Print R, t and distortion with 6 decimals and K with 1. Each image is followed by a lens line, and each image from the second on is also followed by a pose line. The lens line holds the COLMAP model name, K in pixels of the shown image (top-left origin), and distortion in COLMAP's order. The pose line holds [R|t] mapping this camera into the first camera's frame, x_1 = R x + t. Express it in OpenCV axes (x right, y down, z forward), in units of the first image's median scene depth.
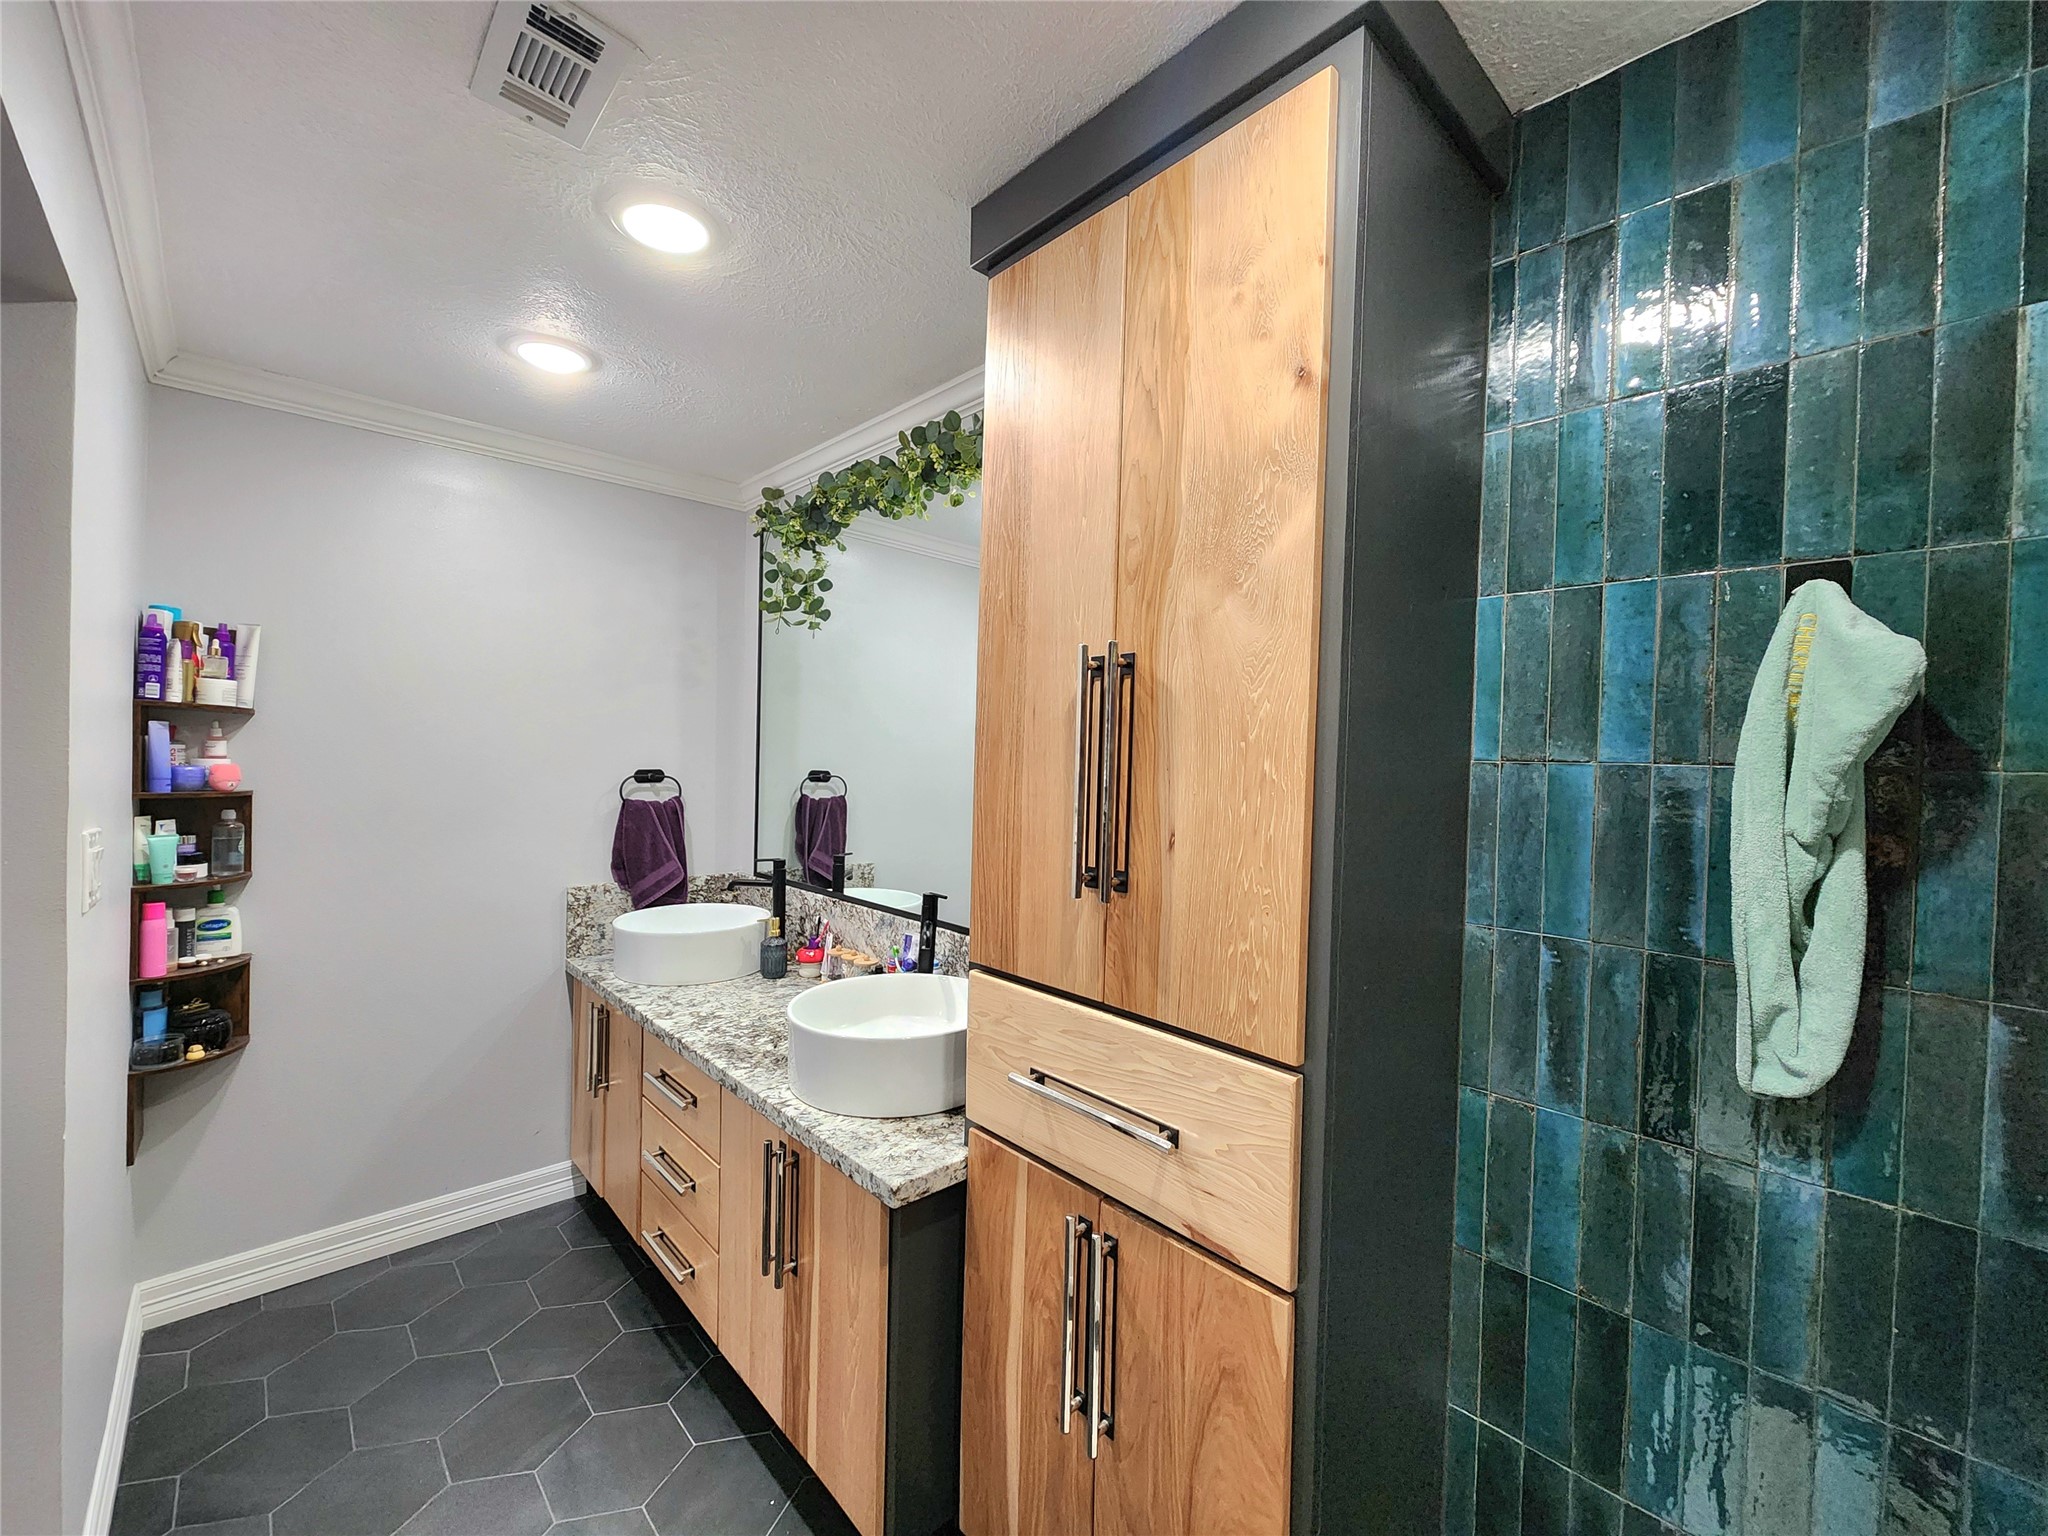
lens RADIAL K [[834.4, 0, 1029.9], [0, 834.4, 771.6], [0, 0, 1]] dist [0.003533, -0.001123]
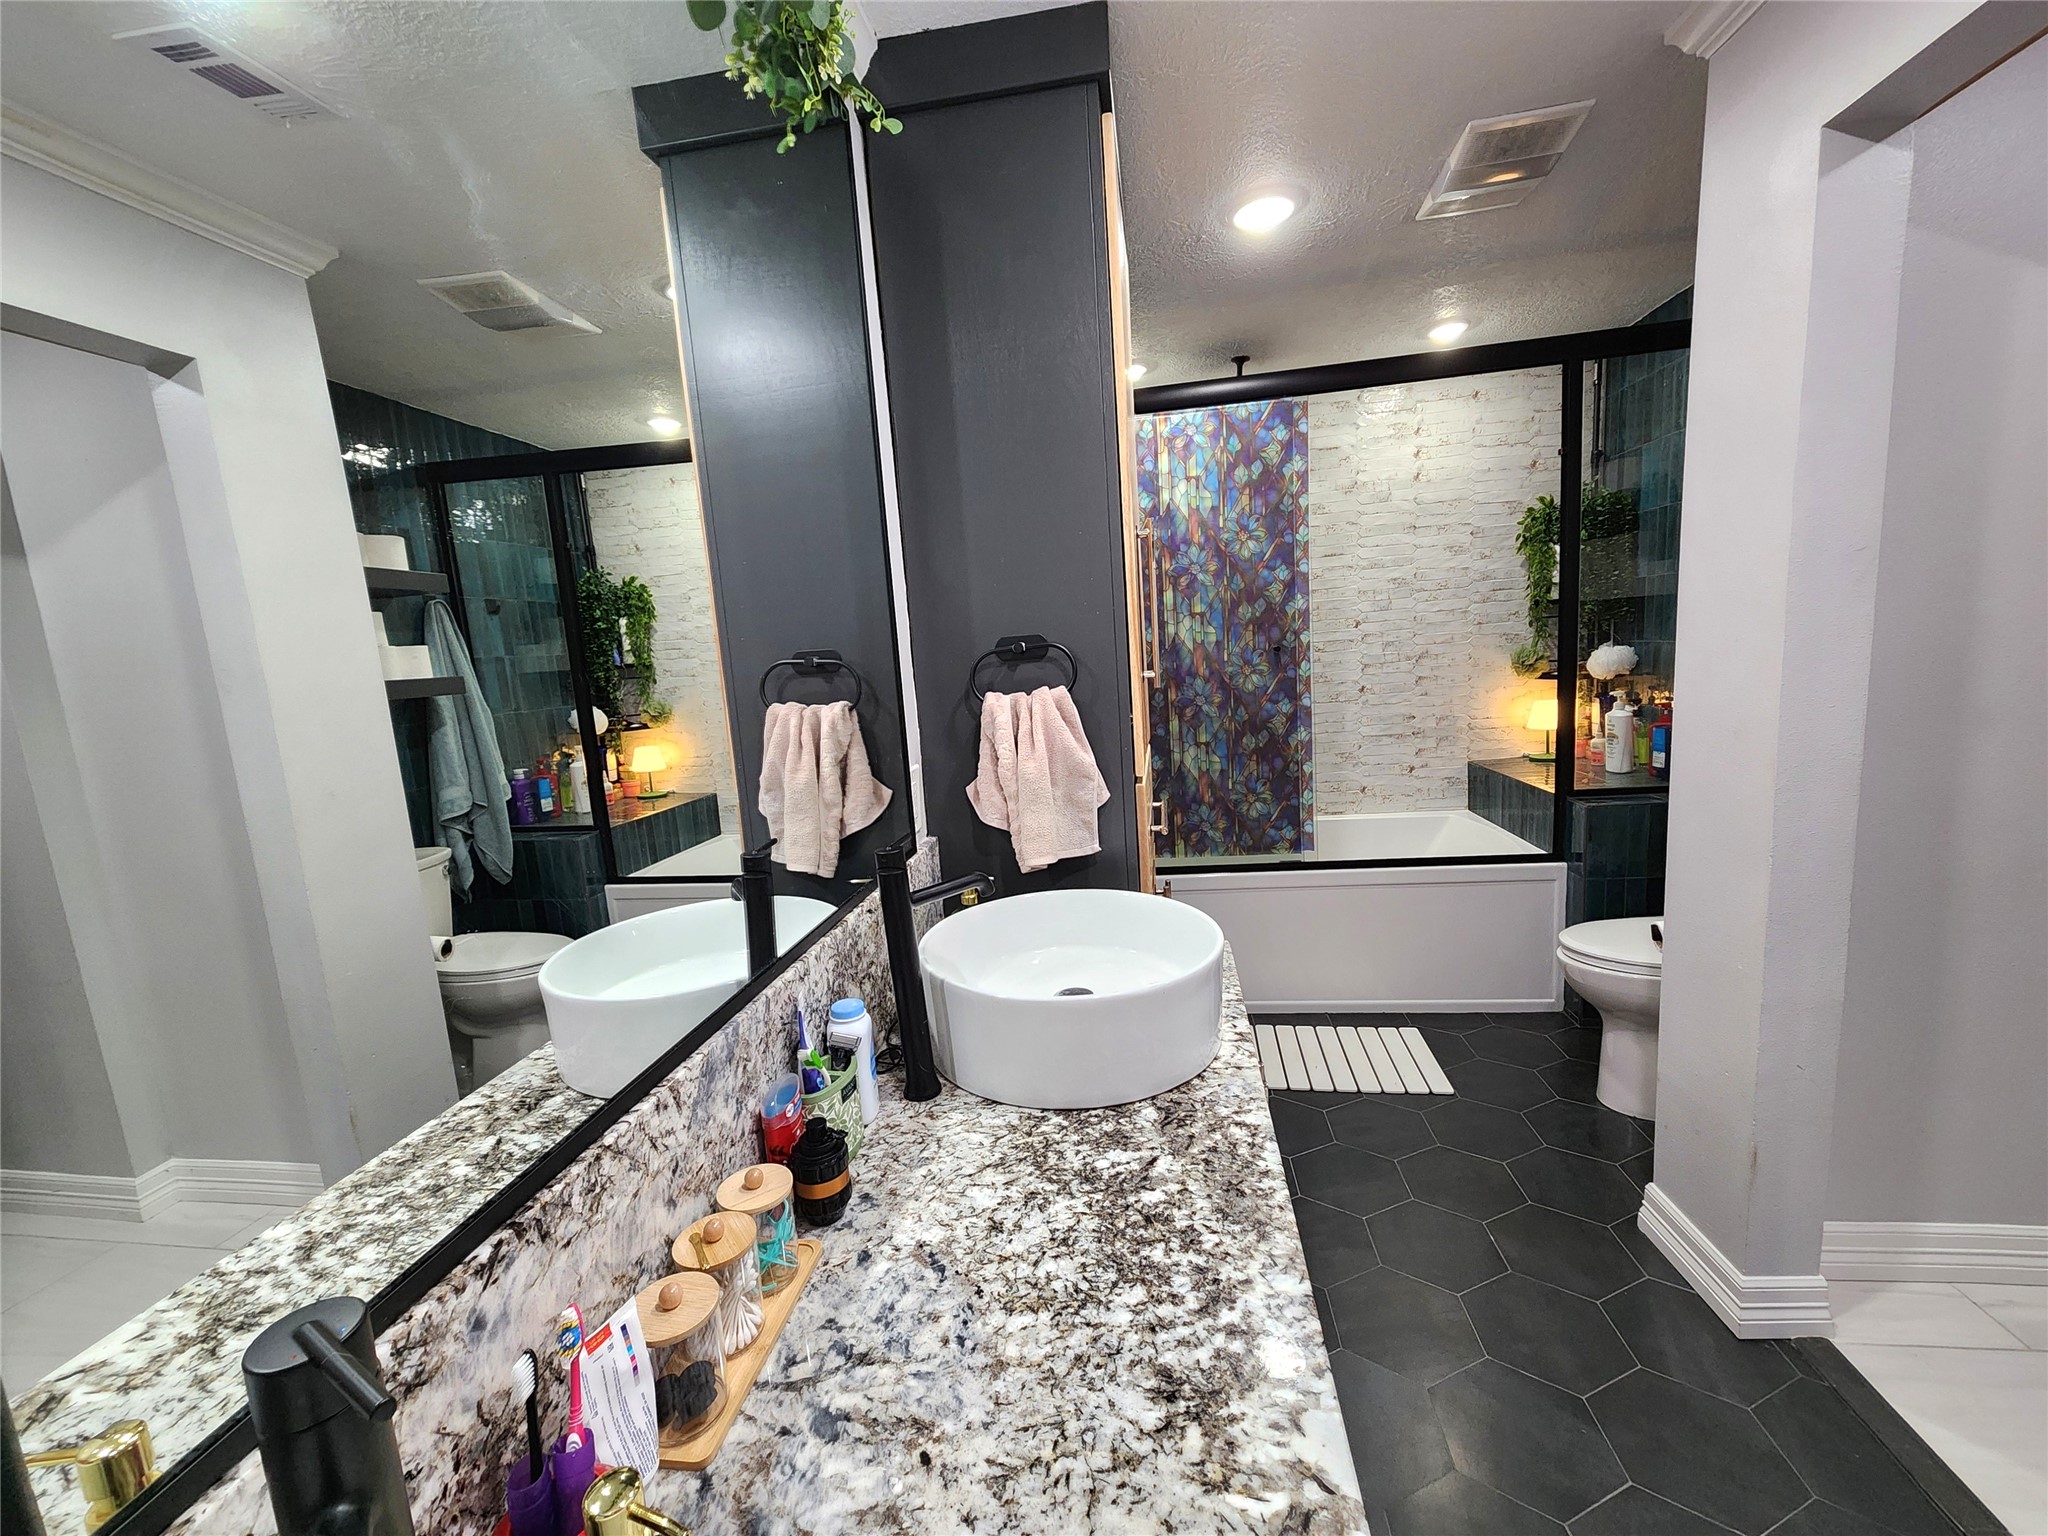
lens RADIAL K [[834.4, 0, 1029.9], [0, 834.4, 771.6], [0, 0, 1]] dist [0.003533, -0.001123]
pose [[-0.618749, -0.104375, 0.778624, -1.063642], [0.063122, 0.981324, 0.181708, 0.007955], [-0.783049, 0.161580, -0.600605, 2.250033]]
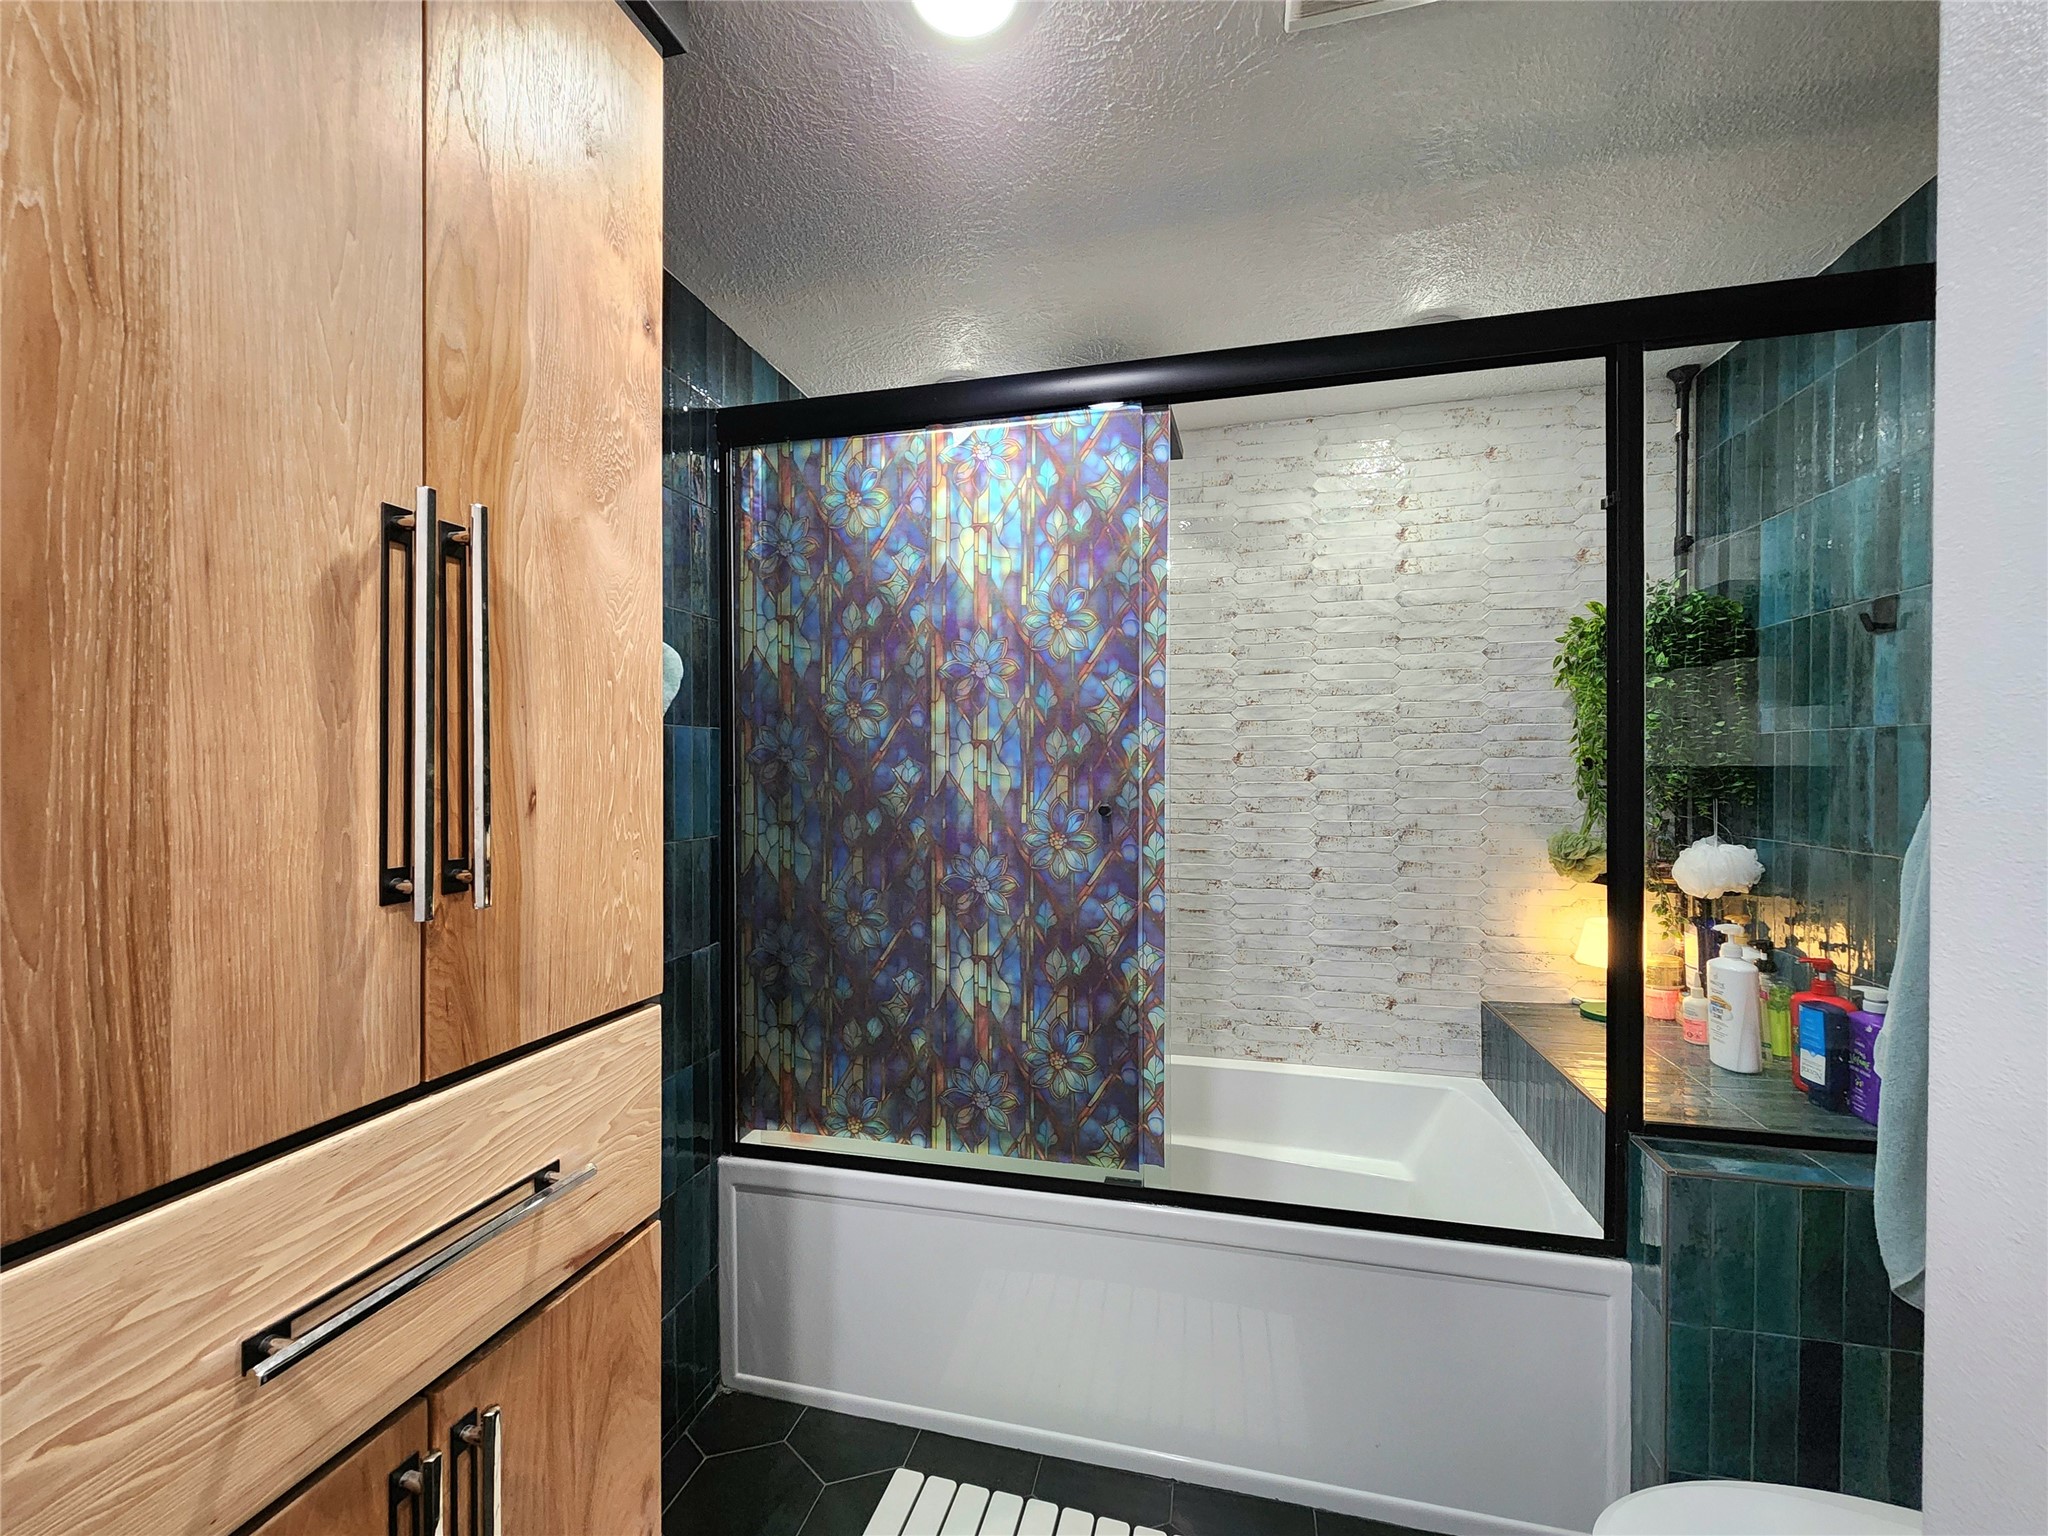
lens RADIAL K [[834.4, 0, 1029.9], [0, 834.4, 771.6], [0, 0, 1]] dist [0.003533, -0.001123]
pose [[-0.542367, -0.036453, 0.839351, -0.689350], [-0.004885, 0.999178, 0.040238, 0.022441], [-0.840128, 0.017724, -0.542099, 0.995063]]
